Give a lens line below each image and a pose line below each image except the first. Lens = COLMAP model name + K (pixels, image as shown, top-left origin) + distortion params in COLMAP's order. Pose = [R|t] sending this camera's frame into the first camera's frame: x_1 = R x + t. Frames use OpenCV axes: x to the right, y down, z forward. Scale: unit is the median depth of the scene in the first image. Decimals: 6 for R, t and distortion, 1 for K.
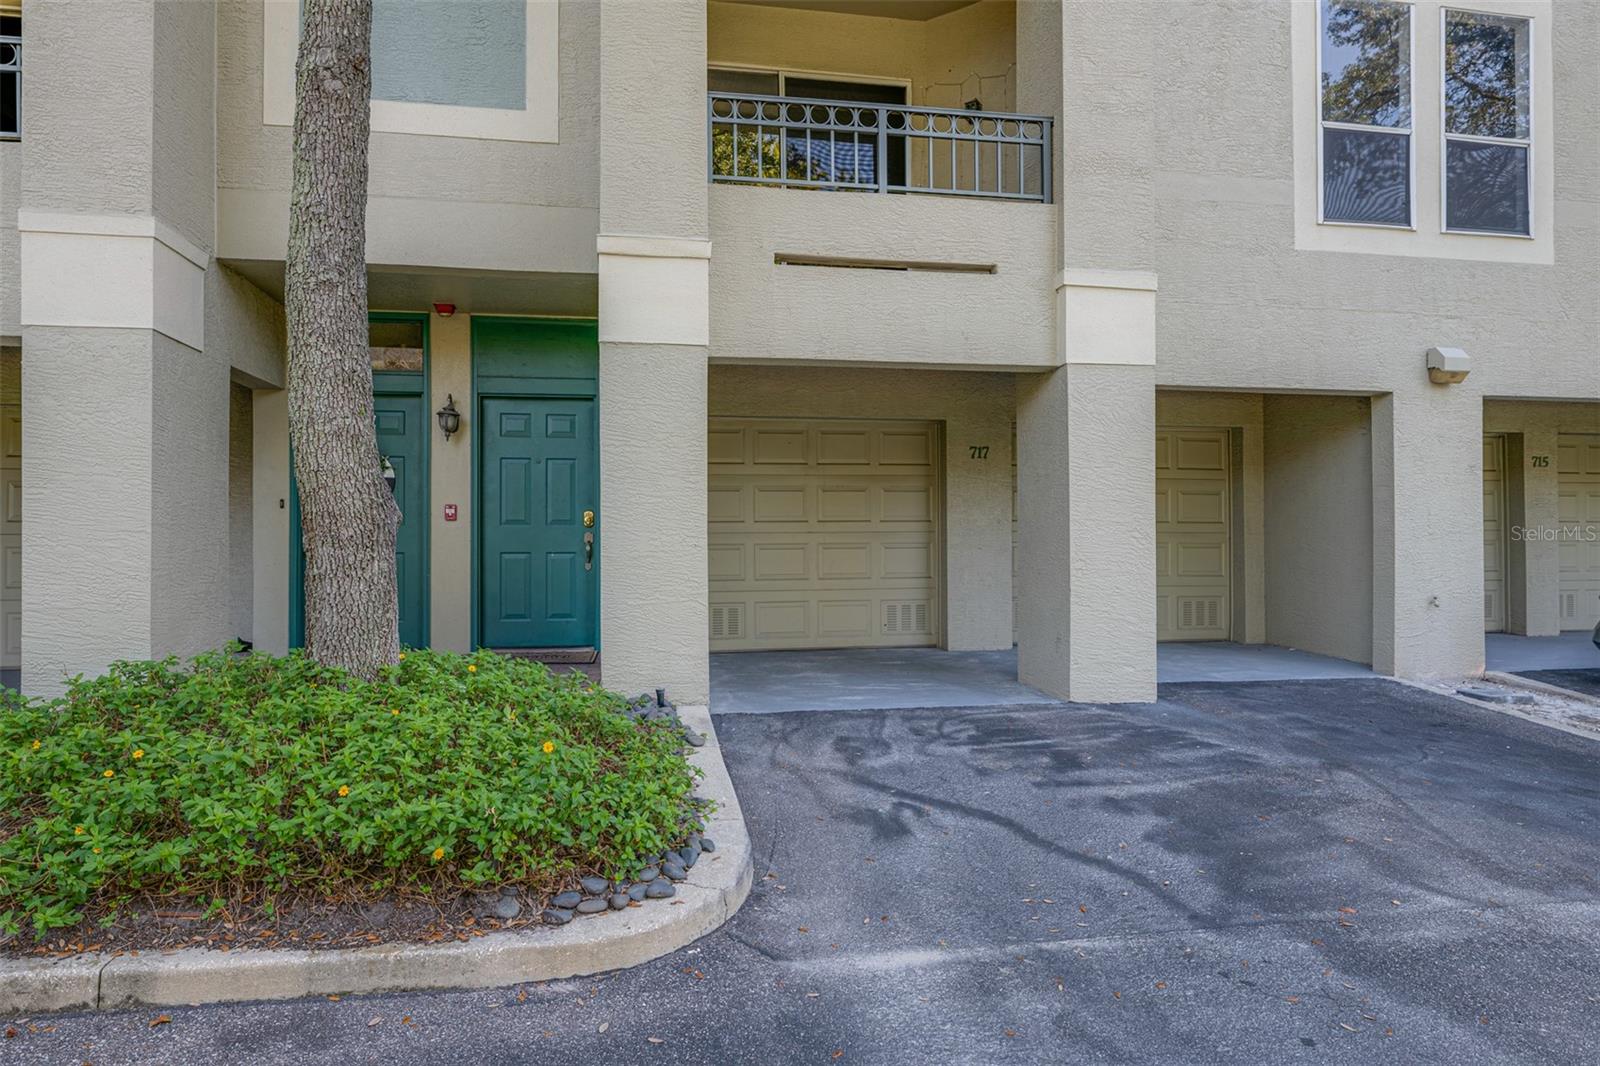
lens RADIAL K [[912.6, 0, 842.9], [0, 912.6, 534.7], [0, 0, 1]] dist [-0.015492, 0.001557]
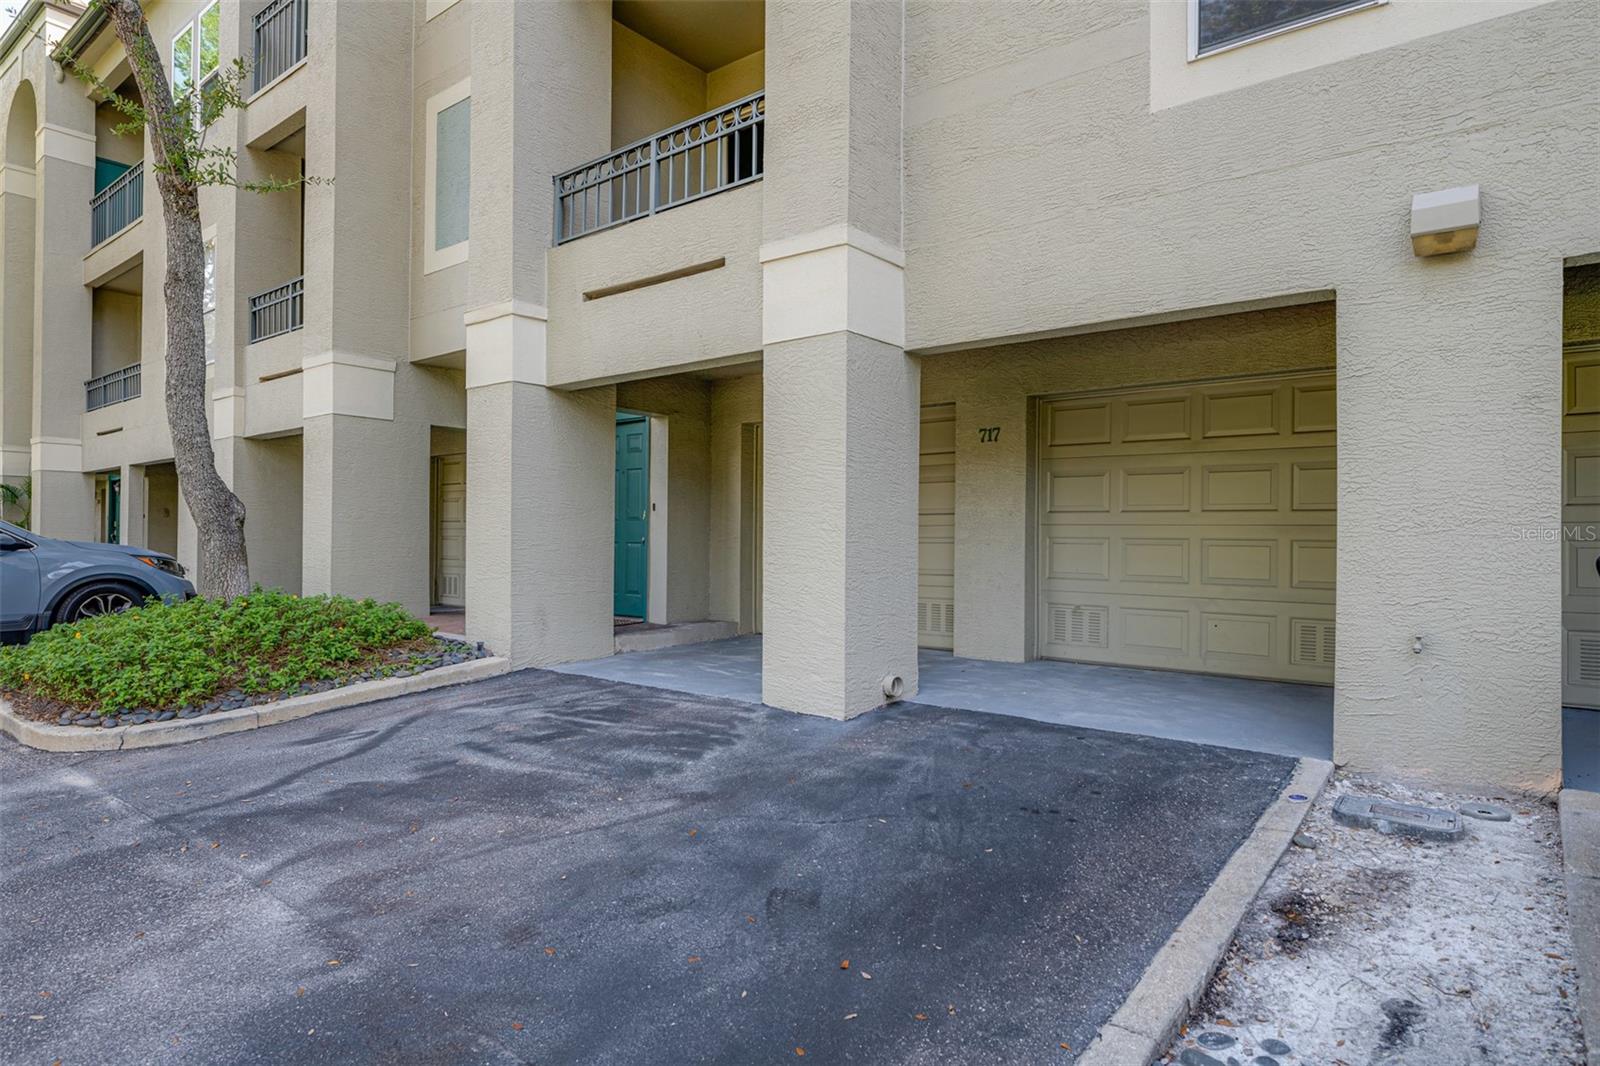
lens RADIAL K [[912.6, 0, 802.2], [0, 912.6, 533.2], [0, 0, 1]] dist [-0.015492, 0.001557]
pose [[0.665729, 0.002434, -0.746189, 1.003384], [-0.001409, 0.999997, 0.002004, 0.004950], [0.746192, -0.000283, 0.665731, 0.410761]]
